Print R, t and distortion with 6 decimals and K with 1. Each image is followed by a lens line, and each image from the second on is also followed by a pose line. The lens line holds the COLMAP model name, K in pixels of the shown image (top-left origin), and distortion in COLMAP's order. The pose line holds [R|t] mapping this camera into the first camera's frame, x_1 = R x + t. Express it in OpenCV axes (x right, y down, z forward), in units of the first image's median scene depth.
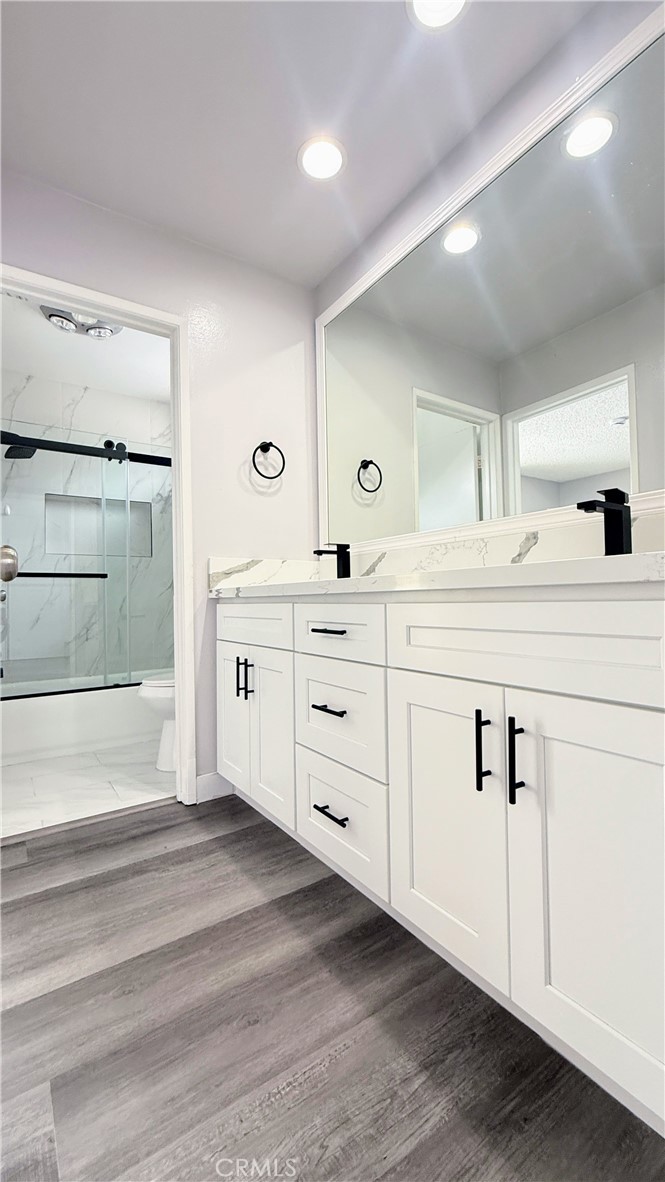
lens RADIAL K [[476.0, 0, 338.3], [0, 476.0, 589.5], [0, 0, 1]] dist [-0.001226, 0.000030]
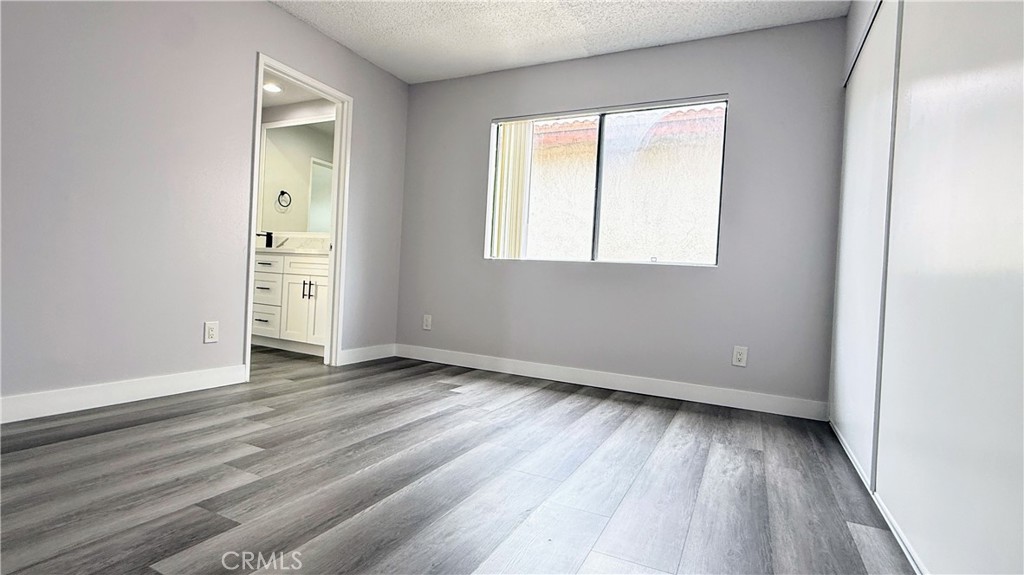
lens RADIAL K [[488.8, 0, 508.1], [0, 488.8, 287.8], [0, 0, 1]] dist [-0.002504, 0.000181]
pose [[0.878663, 0.055732, 0.474179, -0.087296], [-0.077433, 0.996649, 0.026344, 0.022748], [-0.471122, -0.059865, 0.880034, -1.784653]]
